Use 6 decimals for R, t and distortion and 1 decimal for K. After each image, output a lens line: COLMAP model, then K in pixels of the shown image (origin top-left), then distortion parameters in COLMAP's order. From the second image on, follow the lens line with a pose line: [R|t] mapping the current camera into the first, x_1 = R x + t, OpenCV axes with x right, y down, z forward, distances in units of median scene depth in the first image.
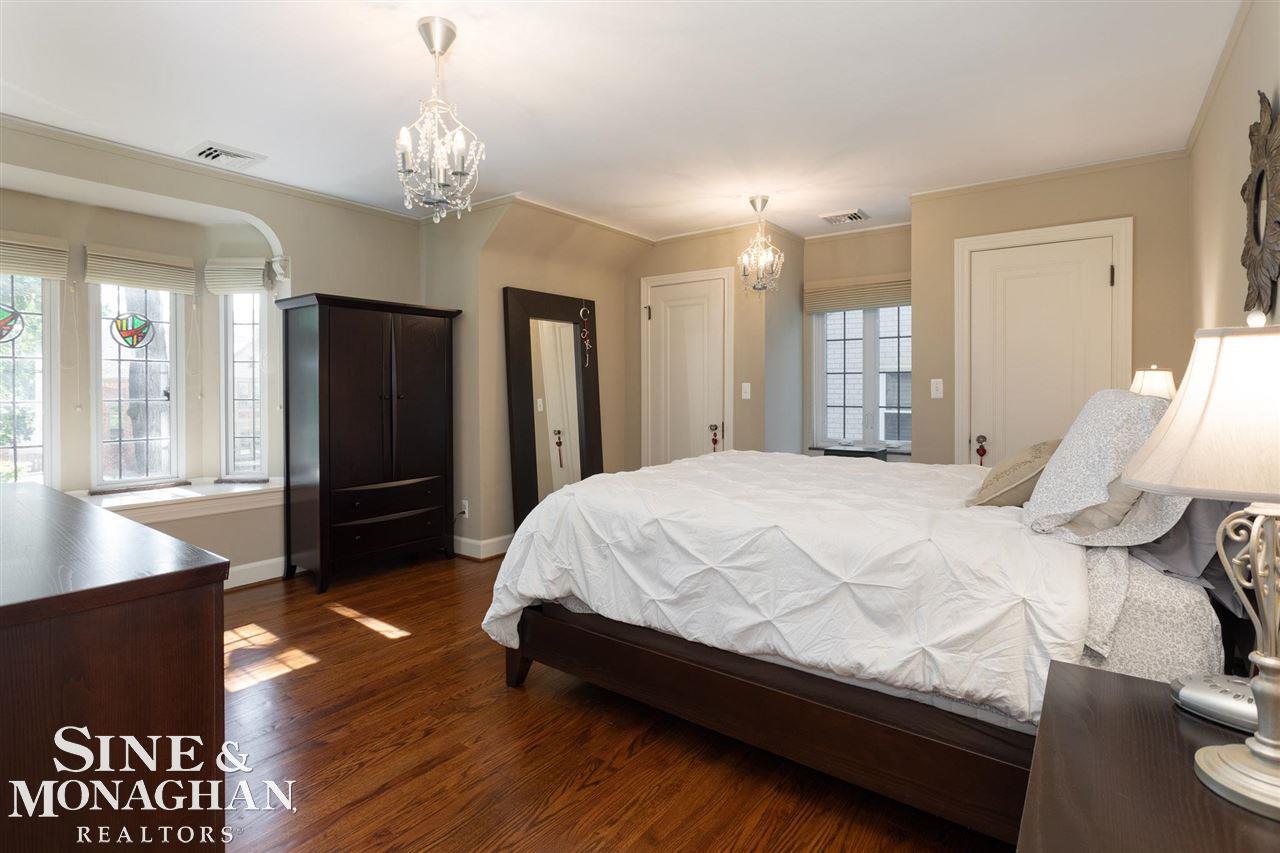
lens RADIAL K [[644.4, 0, 637.8], [0, 644.4, 372.5], [0, 0, 1]] dist [-0.026254, -0.000290]
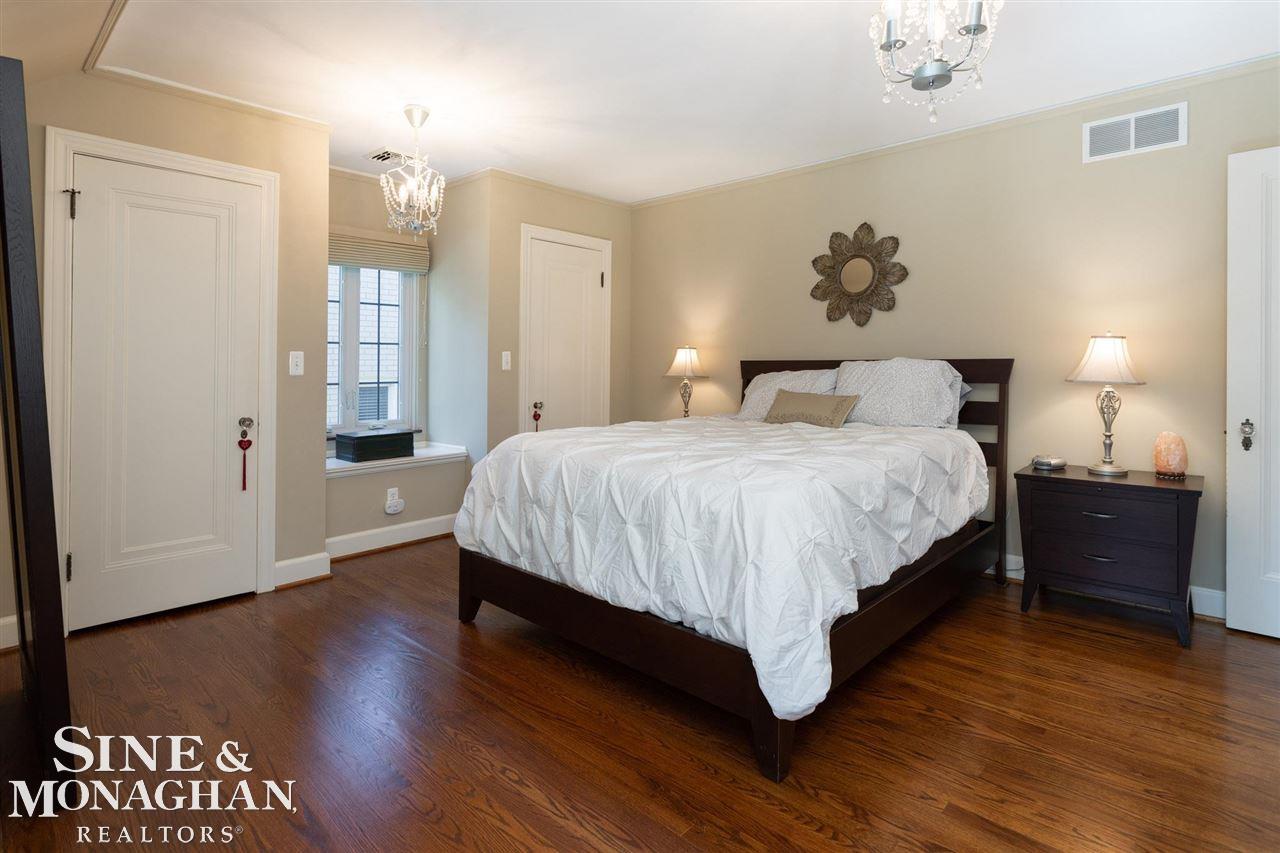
lens RADIAL K [[644.4, 0, 637.8], [0, 644.4, 372.5], [0, 0, 1]] dist [-0.026254, -0.000290]
pose [[0.090190, -0.002861, 0.995920, -0.570527], [-0.013377, 0.999902, 0.004084, 0.037675], [-0.995835, -0.013690, 0.090143, 0.708936]]
